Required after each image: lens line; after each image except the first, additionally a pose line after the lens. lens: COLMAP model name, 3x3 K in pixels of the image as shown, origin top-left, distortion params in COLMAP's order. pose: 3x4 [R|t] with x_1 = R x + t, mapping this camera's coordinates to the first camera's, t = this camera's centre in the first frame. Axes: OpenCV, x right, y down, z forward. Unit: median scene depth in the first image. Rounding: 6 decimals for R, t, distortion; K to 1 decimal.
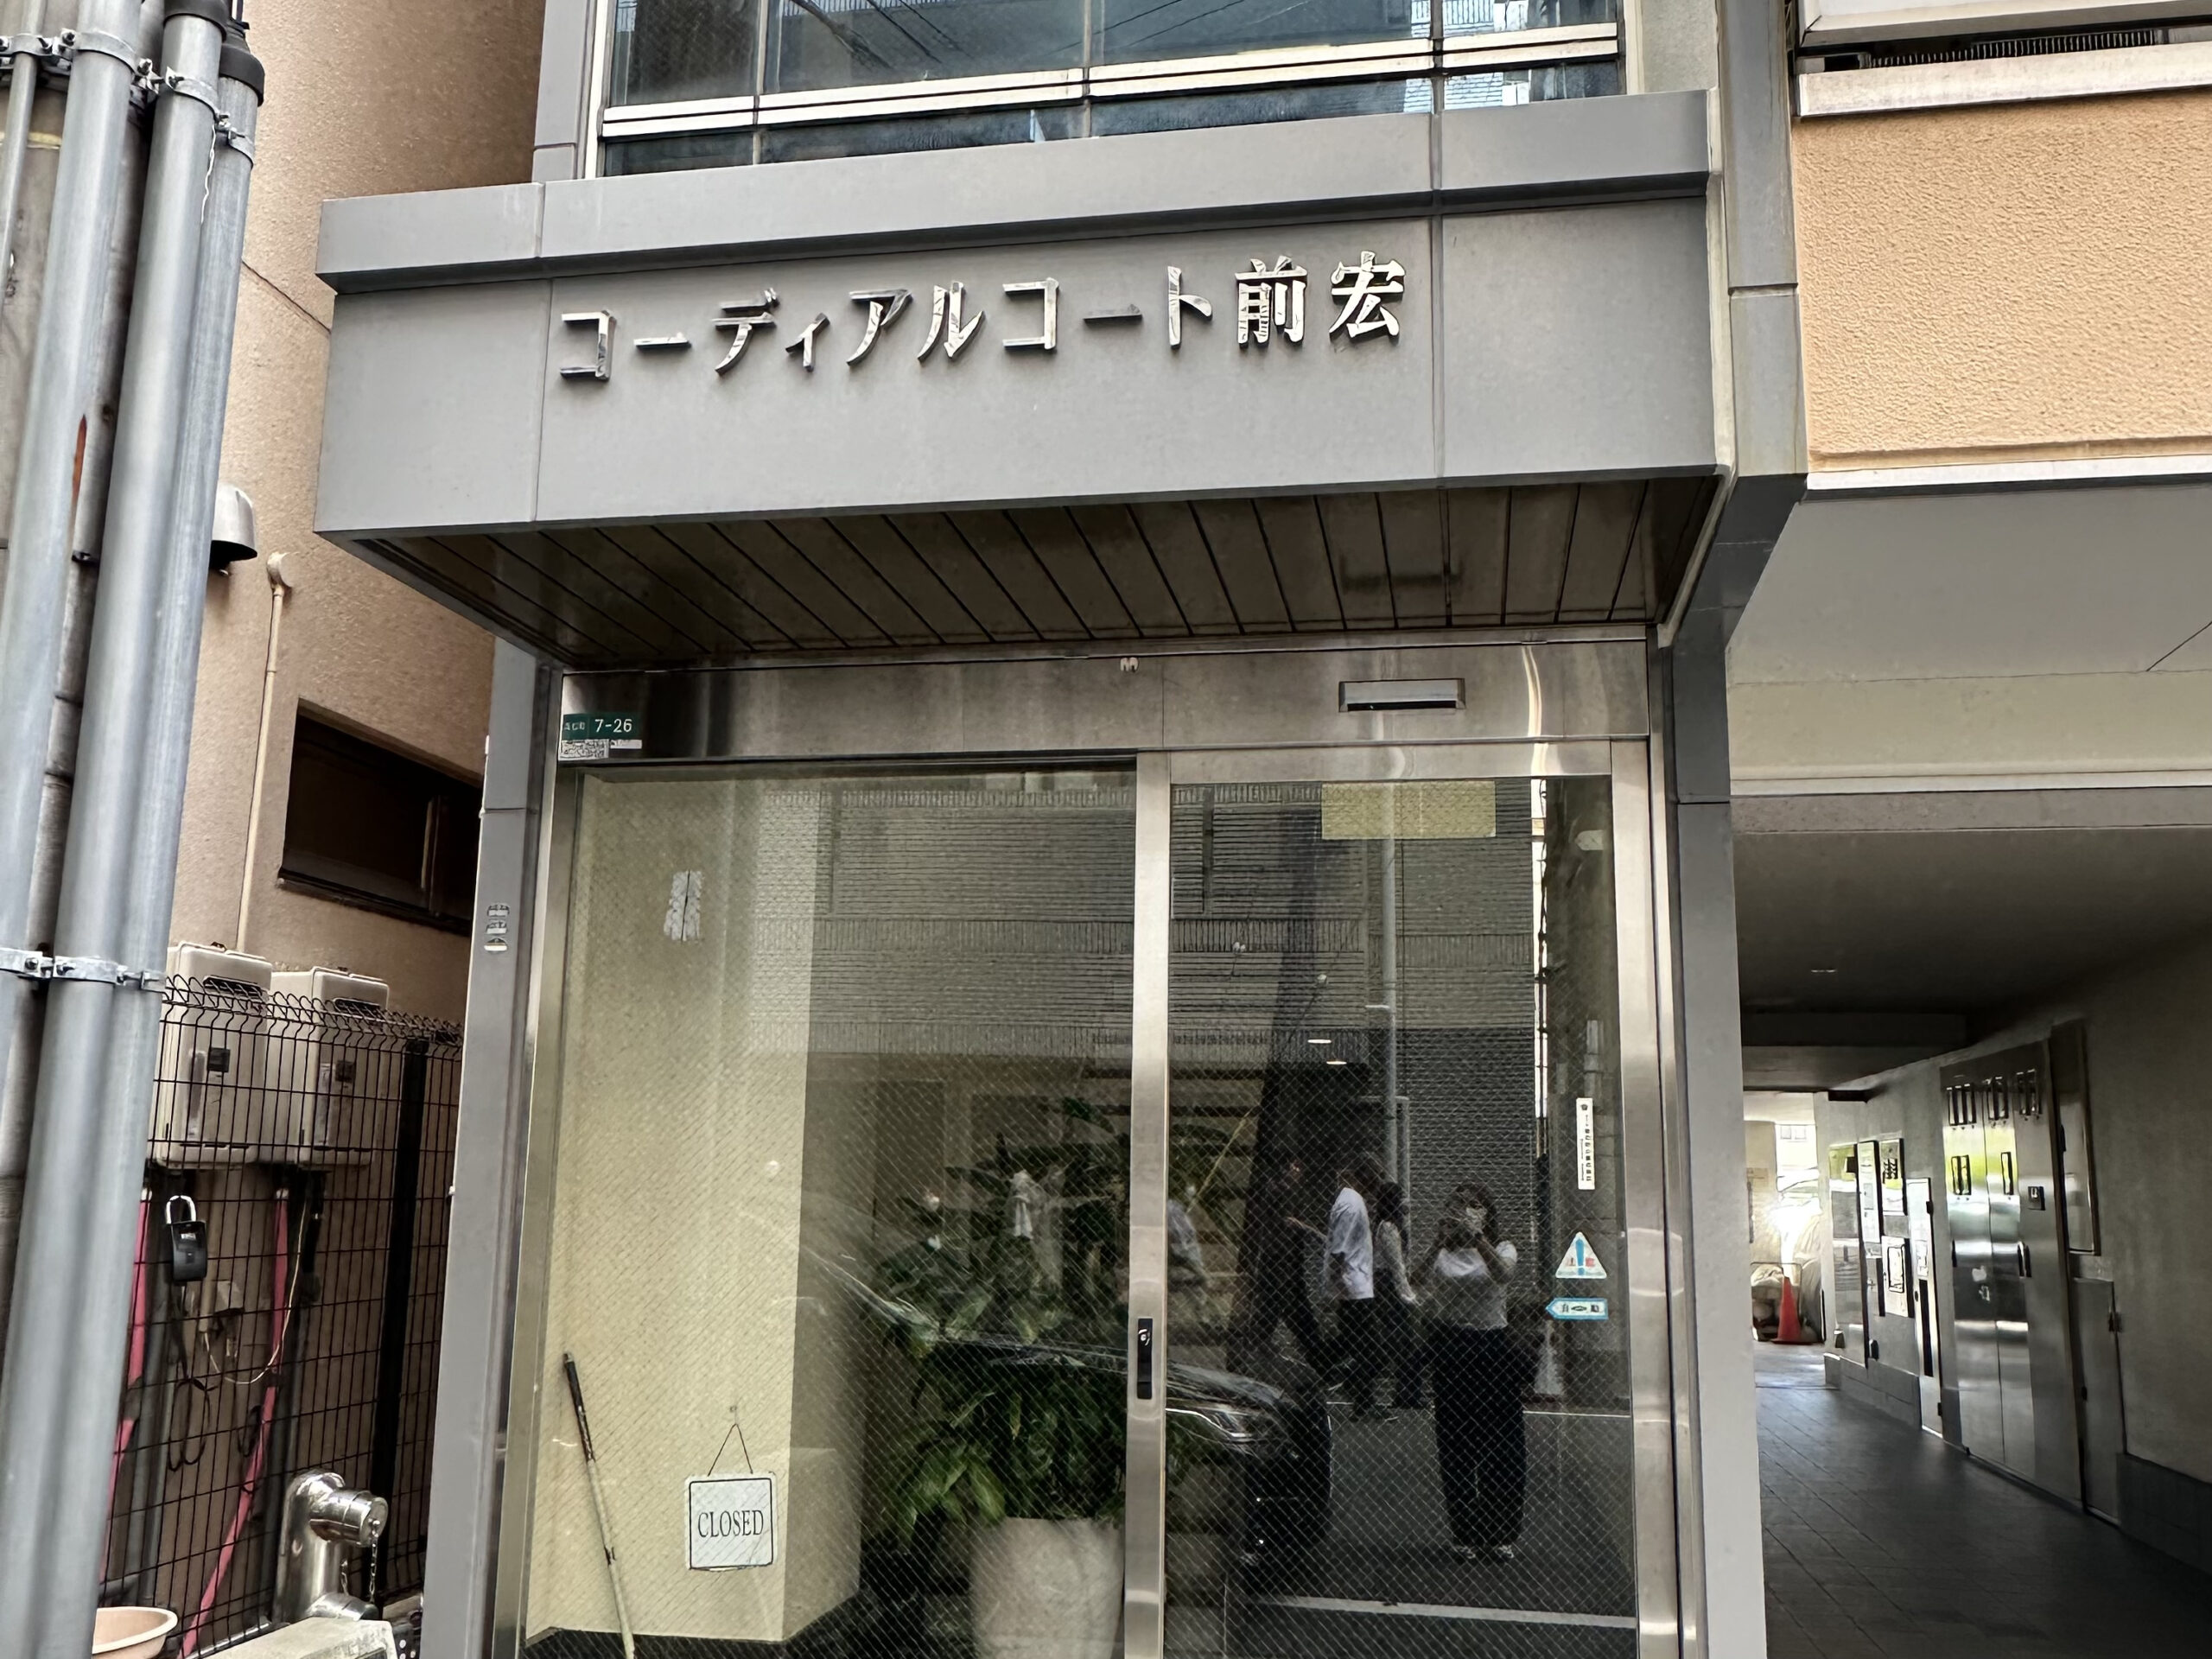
lens RADIAL K [[1976.0, 0, 1110.5], [0, 1976.0, 835.6], [0, 0, 1]] dist [0.005807, 0.002066]
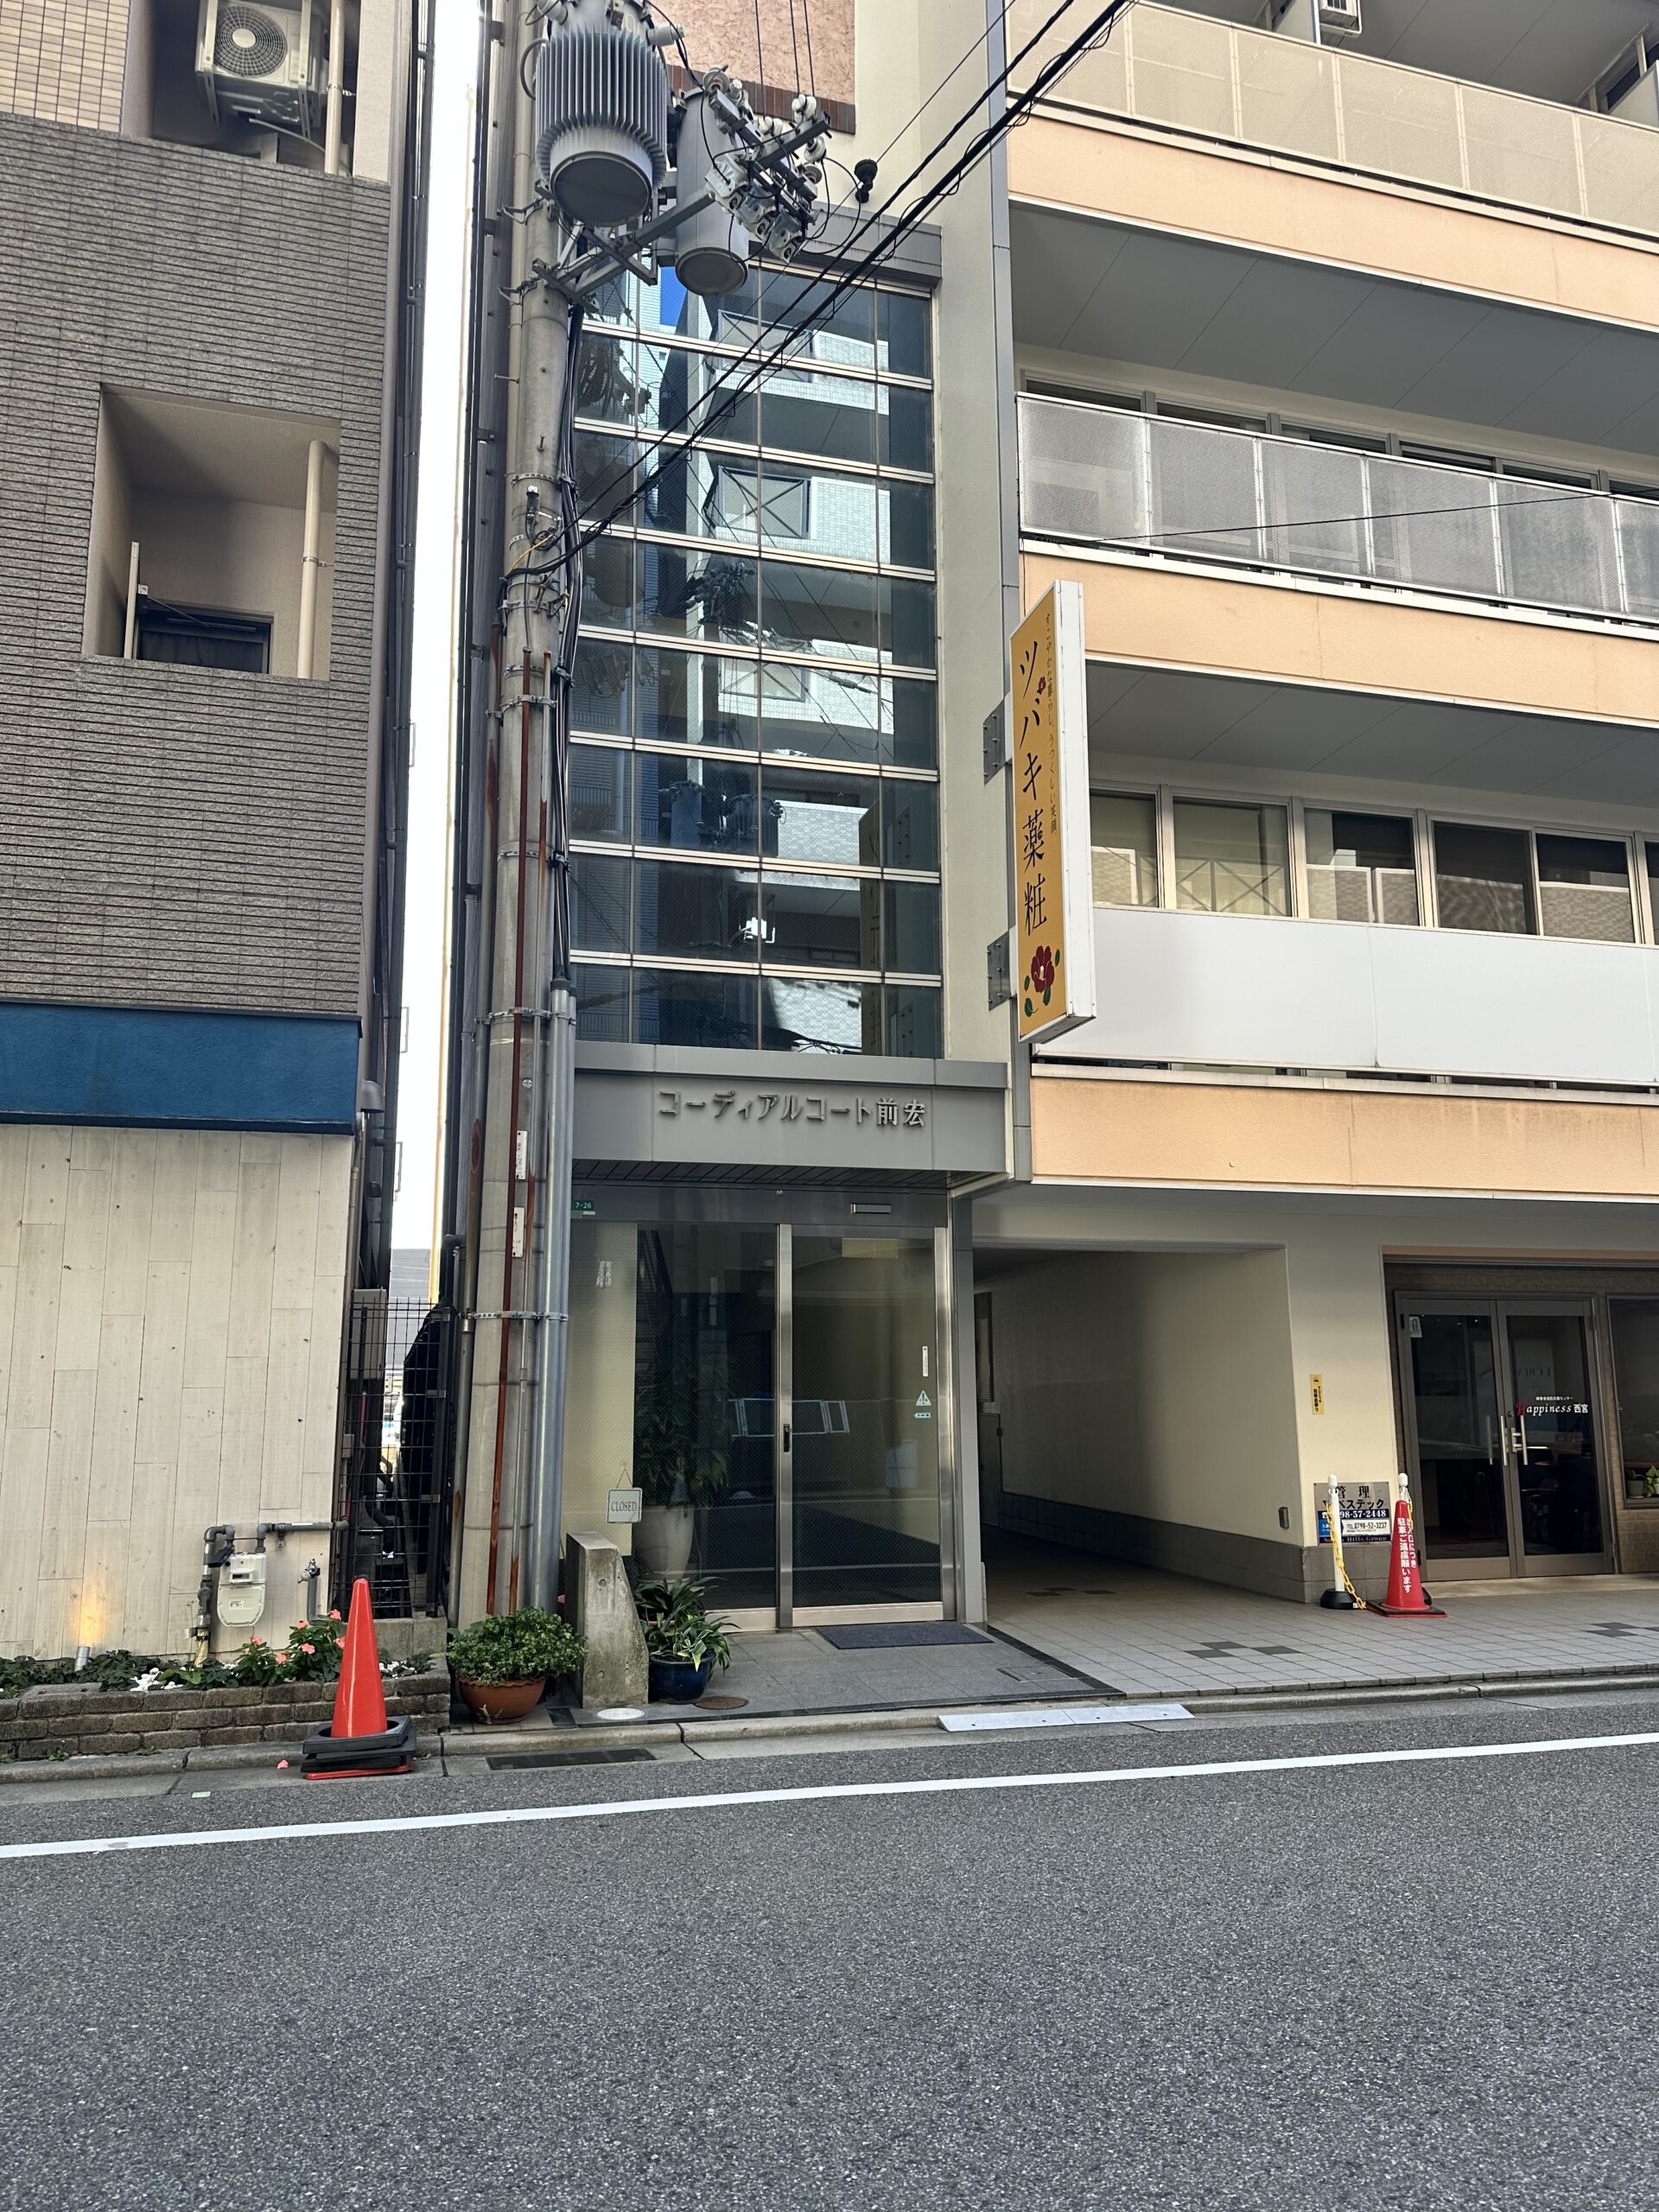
lens RADIAL K [[1562.0, 0, 828.1], [0, 1562.0, 1105.4], [0, 0, 1]] dist [0.003984, -0.001914]
pose [[0.909131, 0.056796, 0.412620, -1.032292], [-0.060042, 0.998183, -0.005106, -0.246229], [-0.412160, -0.020132, 0.910889, -1.272965]]
